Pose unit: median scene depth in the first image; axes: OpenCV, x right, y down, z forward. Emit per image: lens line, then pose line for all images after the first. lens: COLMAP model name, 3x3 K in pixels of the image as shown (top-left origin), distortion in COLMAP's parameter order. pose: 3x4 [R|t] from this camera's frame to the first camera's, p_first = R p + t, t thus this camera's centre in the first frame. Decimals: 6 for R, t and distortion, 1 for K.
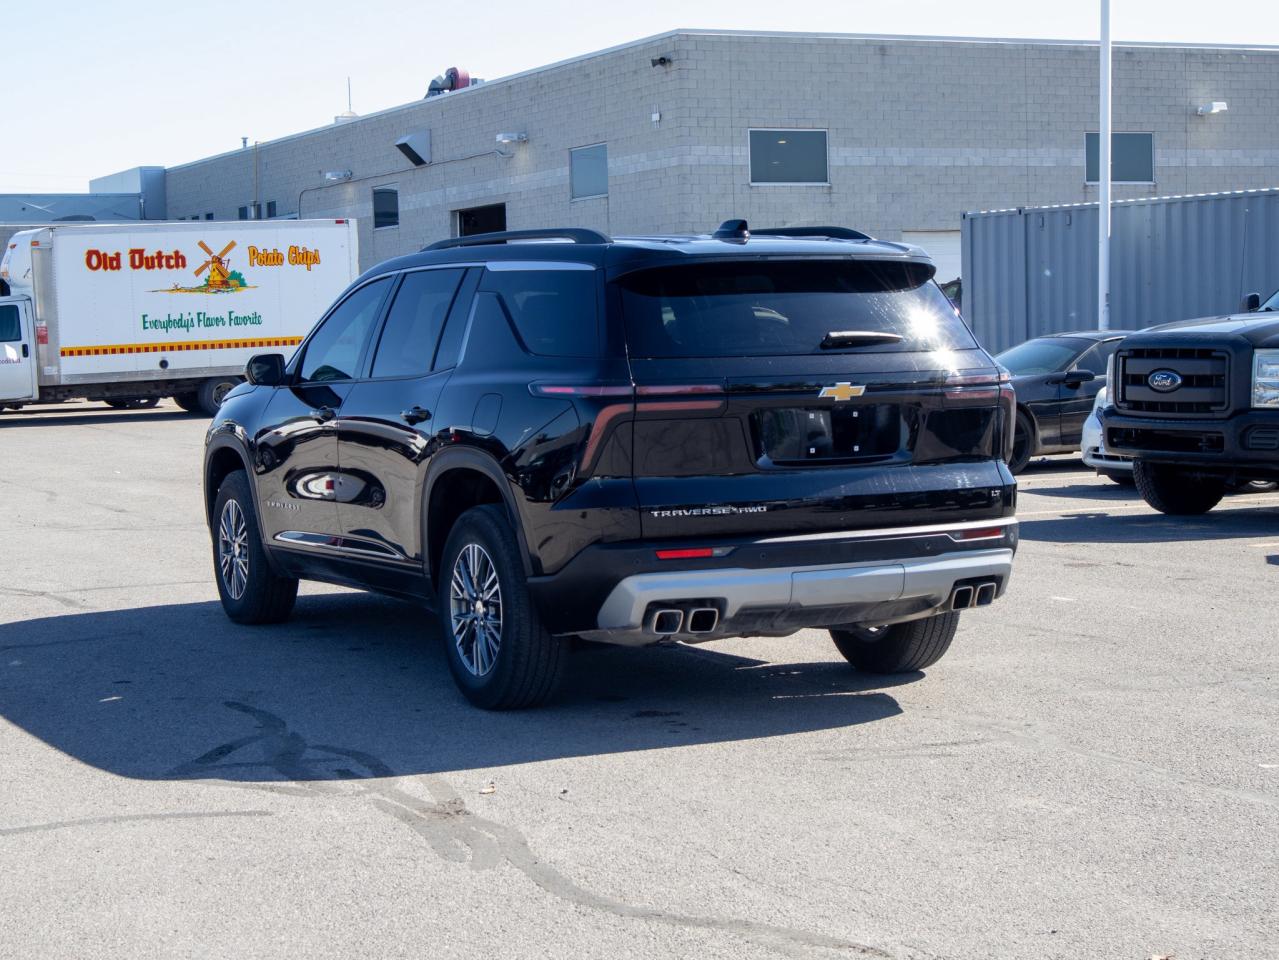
lens RADIAL K [[2591.4, 0, 639.5], [0, 2591.4, 480.0], [0, 0, 1]] dist [-0.032847, 0.237110]
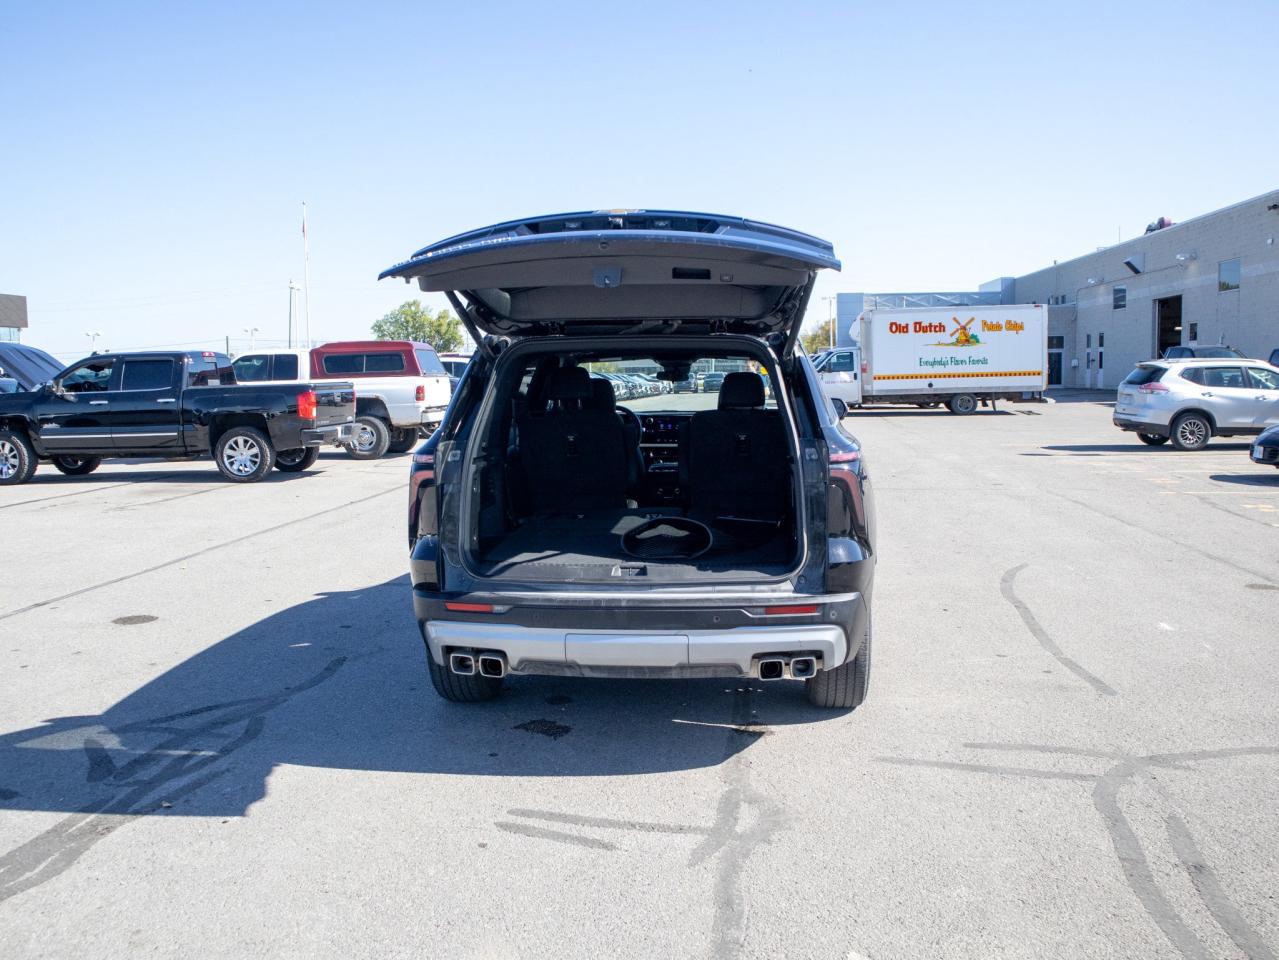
lens RADIAL K [[1219.8, 0, 639.5], [0, 1219.8, 480.0], [0, 0, 1]] dist [-0.099223, 0.100784]
pose [[0.843330, 0.064233, -0.533543, 0.102450], [-0.041285, 0.997641, 0.054851, -0.016715], [0.535807, -0.024230, 0.843993, 0.171380]]
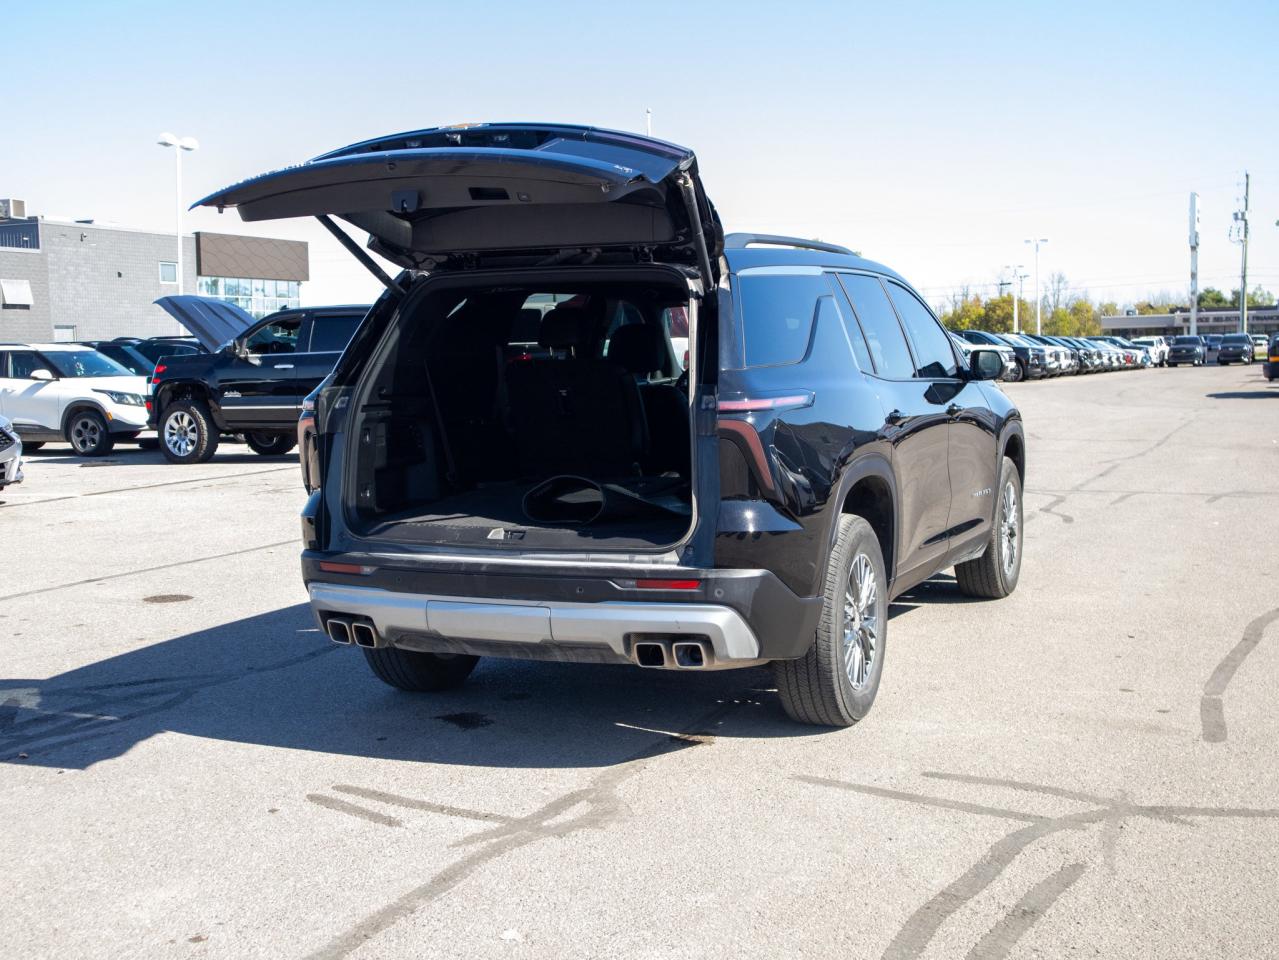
lens RADIAL K [[1717.6, 0, 590.6], [0, 1717.6, 482.0], [0, 0, 1]] dist [-0.019971, 0.100237]
pose [[0.615303, 0.078466, -0.784375, 0.173521], [-0.046360, 0.996913, 0.063361, -0.015060], [0.786926, -0.002622, 0.617042, 0.189747]]
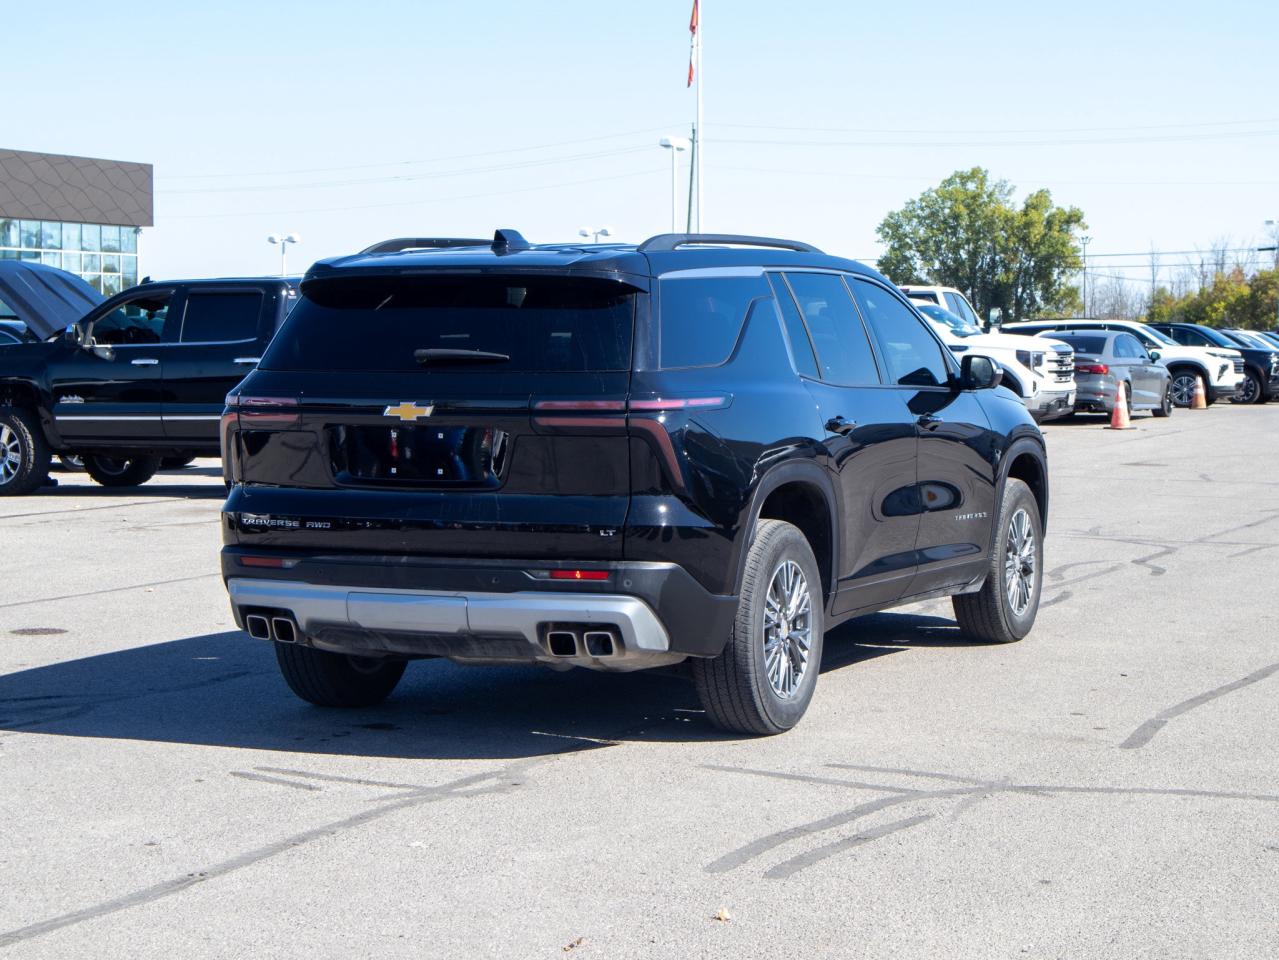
lens RADIAL K [[3019.0, 0, 639.5], [0, 3019.0, 480.0], [0, 0, 1]] dist [-0.084452, -0.038997]
pose [[0.619243, 0.063801, -0.782603, 0.297832], [-0.062358, 0.997541, 0.031982, -0.014672], [0.782719, 0.028997, 0.621699, 0.108161]]
